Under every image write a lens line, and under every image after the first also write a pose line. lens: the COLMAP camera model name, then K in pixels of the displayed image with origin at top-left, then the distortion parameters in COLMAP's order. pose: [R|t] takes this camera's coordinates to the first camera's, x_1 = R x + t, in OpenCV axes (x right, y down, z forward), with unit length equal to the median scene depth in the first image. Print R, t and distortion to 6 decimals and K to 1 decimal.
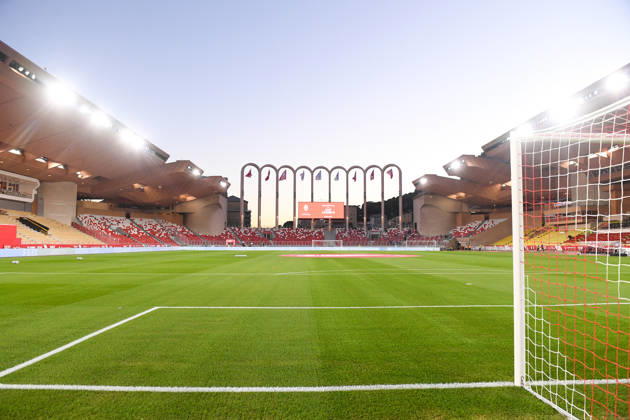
lens RADIAL K [[425.1, 0, 316.1], [0, 425.1, 213.1], [0, 0, 1]] dist [-0.056006, 0.004970]
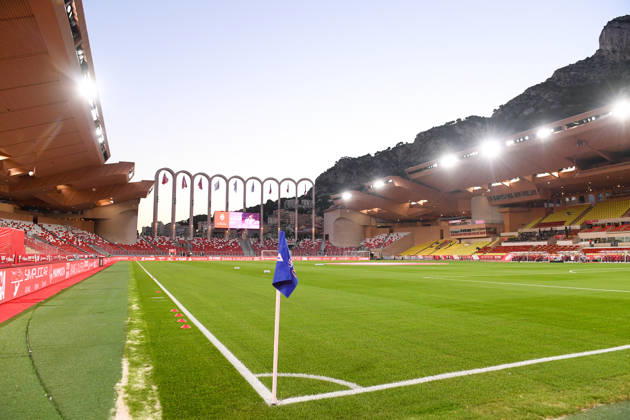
lens RADIAL K [[425.1, 0, 315.8], [0, 425.1, 210.0], [0, 0, 1]] dist [-0.056006, 0.004970]
pose [[0.930599, 0.037075, 0.364158, -0.204442], [-0.026076, 0.999044, -0.035076, -0.000156], [-0.365111, 0.023145, 0.930676, 0.007313]]
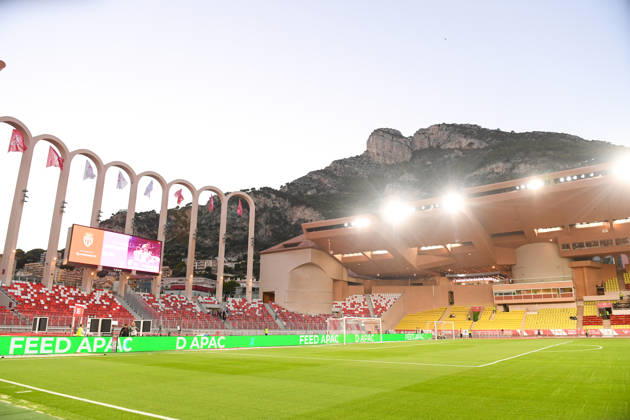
lens RADIAL K [[425.1, 0, 311.9], [0, 425.1, 214.8], [0, 0, 1]] dist [-0.056006, 0.004970]
pose [[0.607958, 0.206484, 0.766649, -0.252347], [-0.066238, 0.975415, -0.210185, 0.043622], [-0.791201, 0.077002, 0.606689, 0.617533]]
